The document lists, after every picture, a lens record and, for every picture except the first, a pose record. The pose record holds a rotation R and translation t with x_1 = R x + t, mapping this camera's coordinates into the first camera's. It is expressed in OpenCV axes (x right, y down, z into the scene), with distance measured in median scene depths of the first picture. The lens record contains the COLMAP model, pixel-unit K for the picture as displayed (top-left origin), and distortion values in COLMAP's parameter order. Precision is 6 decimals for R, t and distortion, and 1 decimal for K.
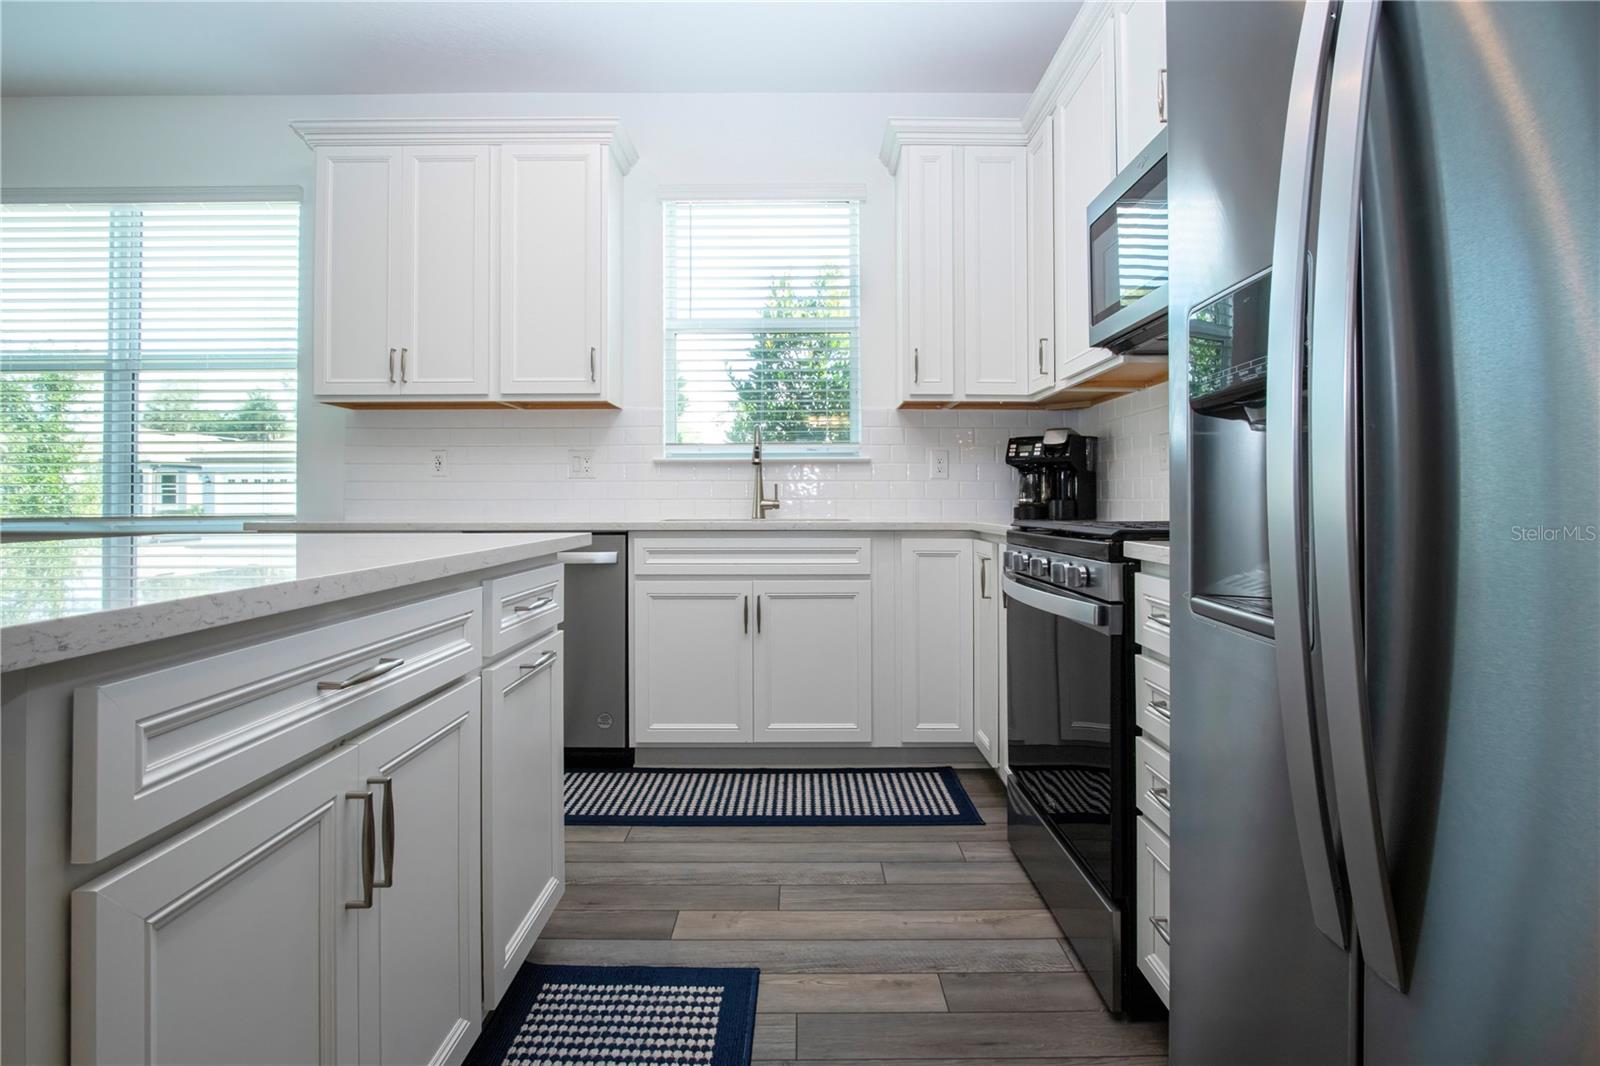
lens RADIAL K [[765.6, 0, 834.1], [0, 765.6, 490.0], [0, 0, 1]] dist [-0.016586, -0.000064]
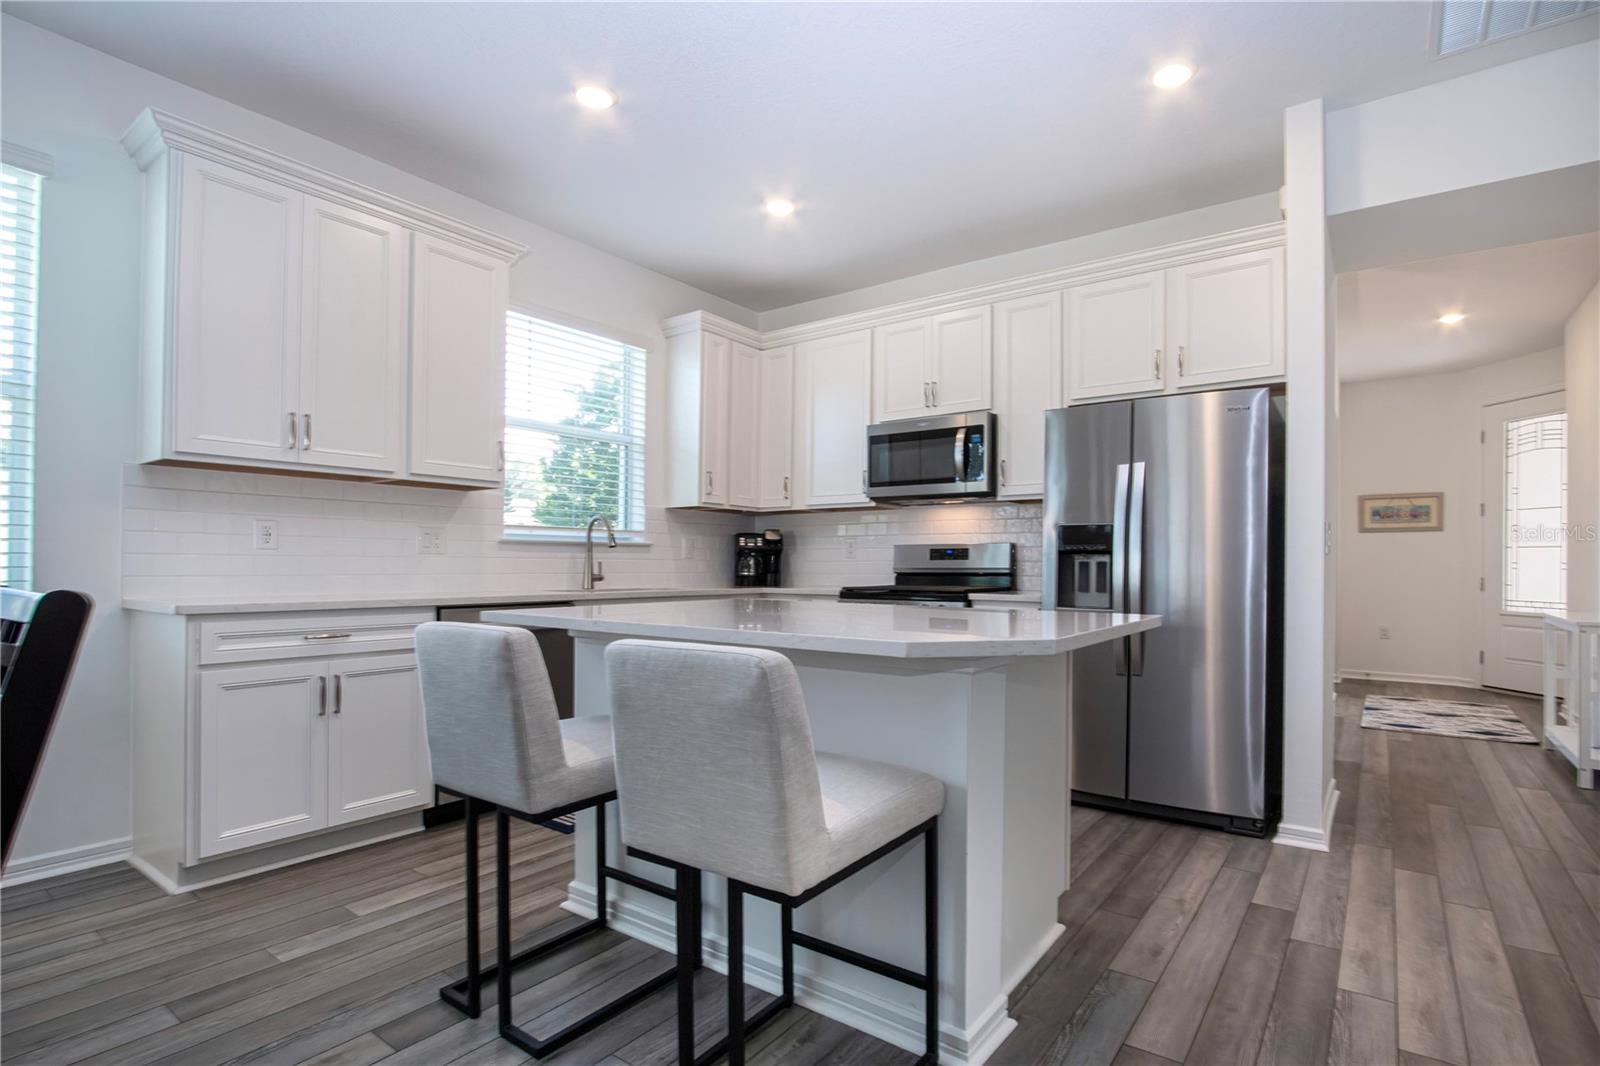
lens RADIAL K [[775.5, 0, 879.8], [0, 775.5, 557.1], [0, 0, 1]] dist [-0.001032, 0.000150]
pose [[0.569942, 0.009938, 0.821625, -1.126323], [-0.014581, 0.999892, -0.001980, -0.024466], [-0.821555, -0.010852, 0.570026, -0.127372]]
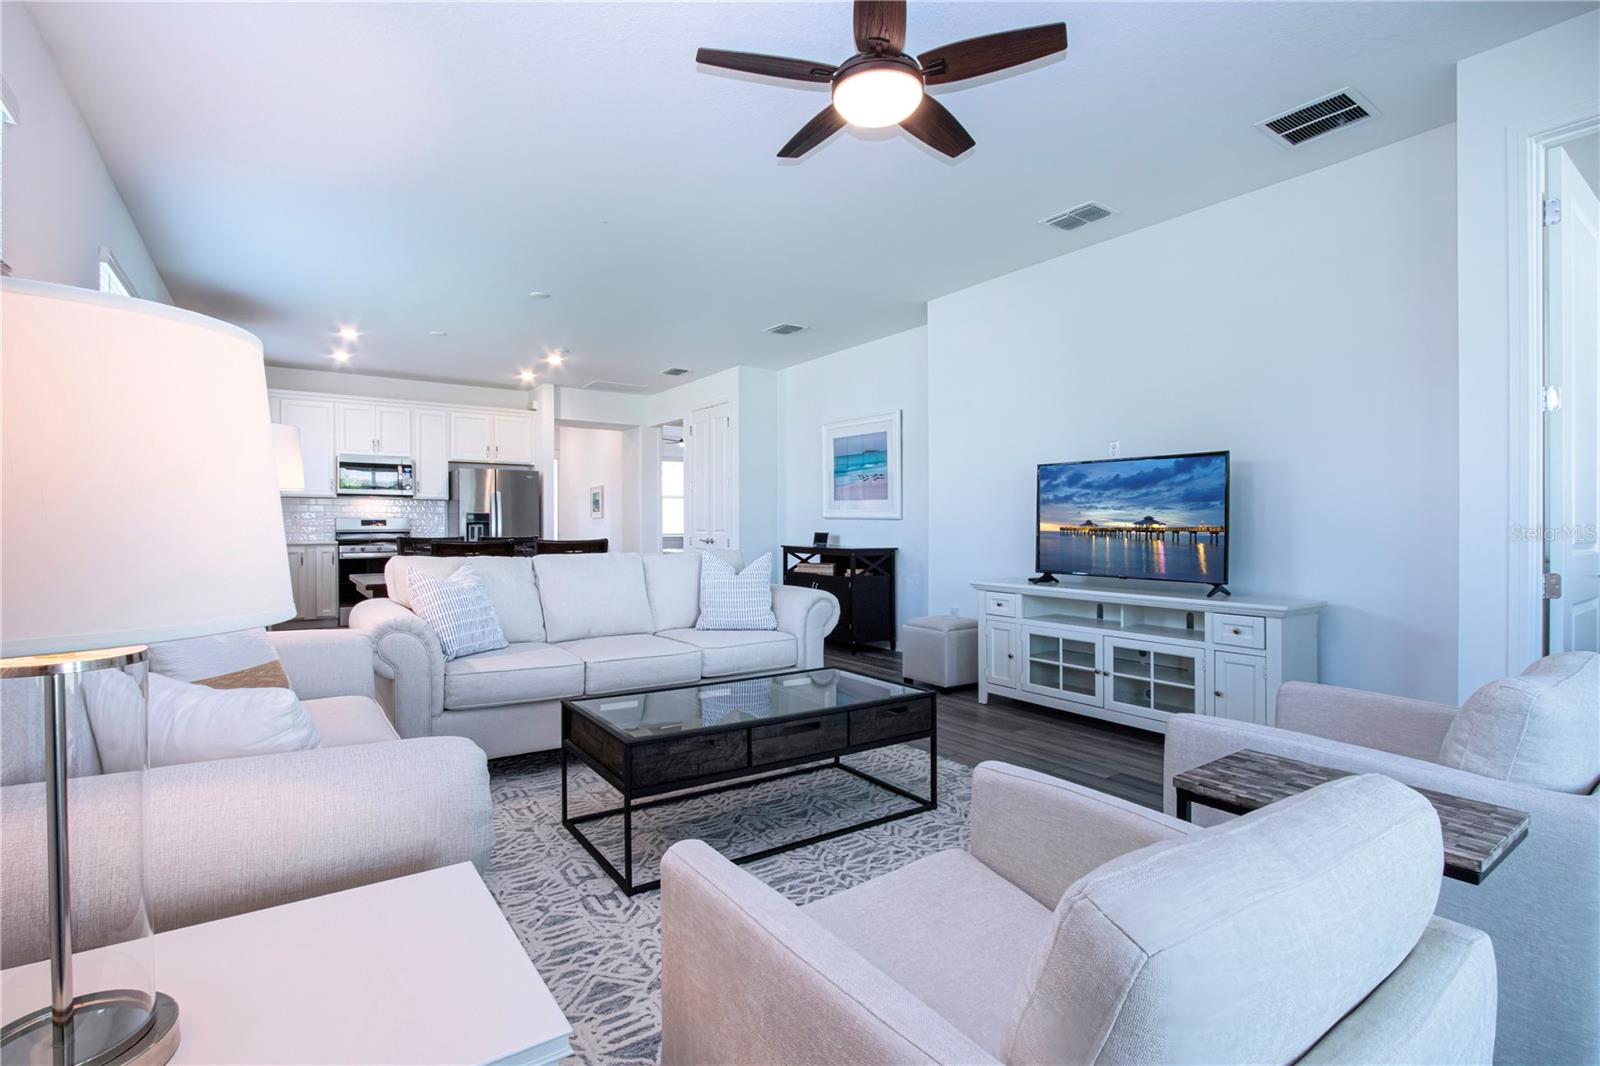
lens RADIAL K [[751.6, 0, 761.3], [0, 751.6, 533.8], [0, 0, 1]] dist [-0.001132, -0.000009]
pose [[-0.511153, -0.012093, 0.859404, -3.492131], [-0.014001, 0.999885, 0.005742, -0.030859], [-0.859375, -0.009098, -0.511264, 1.011522]]
